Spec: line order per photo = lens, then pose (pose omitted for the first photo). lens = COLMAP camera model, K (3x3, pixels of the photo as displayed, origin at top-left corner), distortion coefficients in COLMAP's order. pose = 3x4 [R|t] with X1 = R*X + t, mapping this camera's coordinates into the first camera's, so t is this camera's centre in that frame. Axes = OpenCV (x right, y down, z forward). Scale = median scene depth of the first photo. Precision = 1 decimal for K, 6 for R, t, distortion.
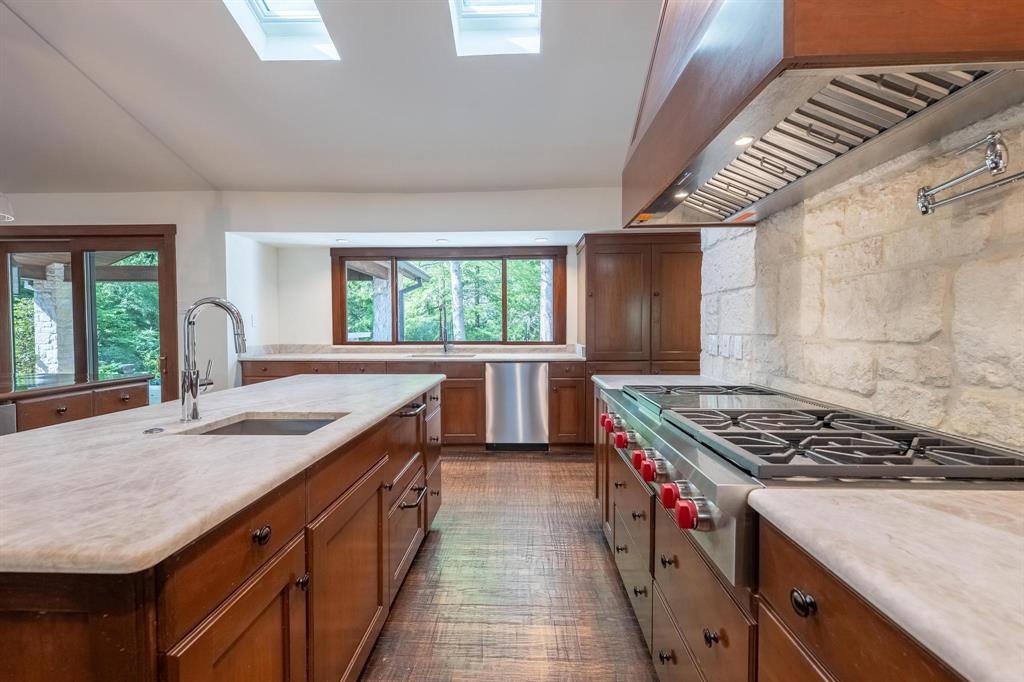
lens RADIAL K [[421.7, 0, 516.8], [0, 421.7, 340.1], [0, 0, 1]] dist [0.007100, -0.000180]
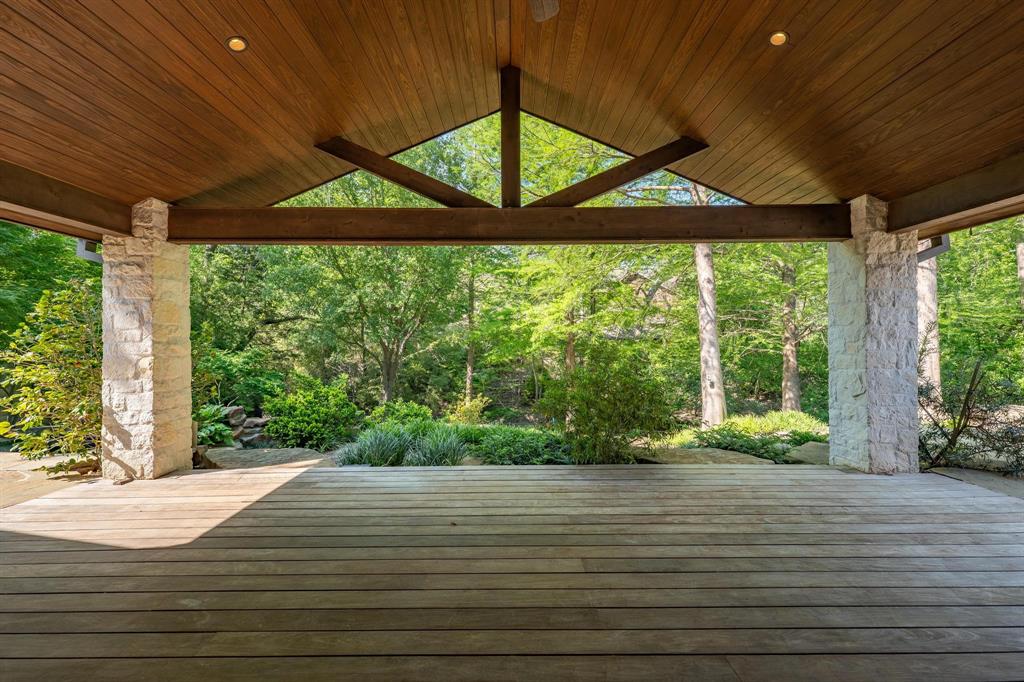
lens RADIAL K [[421.7, 0, 515.2], [0, 421.7, 341.3], [0, 0, 1]] dist [0.007100, -0.000180]
pose [[0.999601, -0.003187, 0.028058, -0.714858], [0.004061, 0.999507, -0.031134, -0.015894], [-0.027945, 0.031236, 0.999121, 0.545952]]
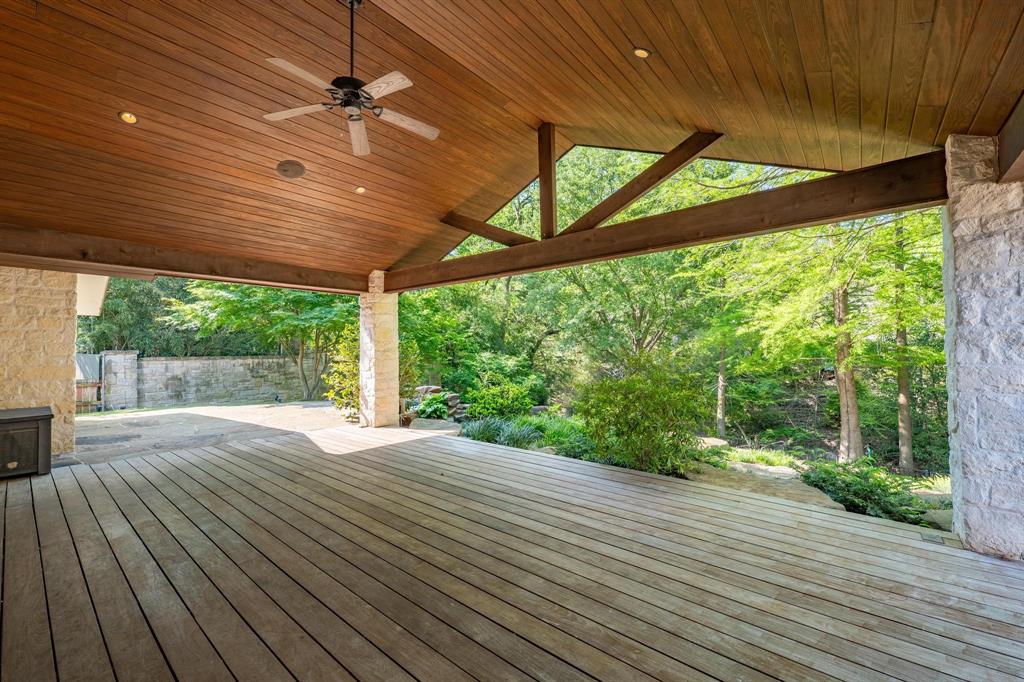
lens RADIAL K [[421.7, 0, 509.6], [0, 421.7, 345.3], [0, 0, 1]] dist [0.007100, -0.000180]
pose [[0.770320, -0.010490, -0.637571, -0.387630], [-0.013419, 0.999377, -0.032655, -0.017820], [0.637516, 0.033710, 0.769699, 0.554127]]
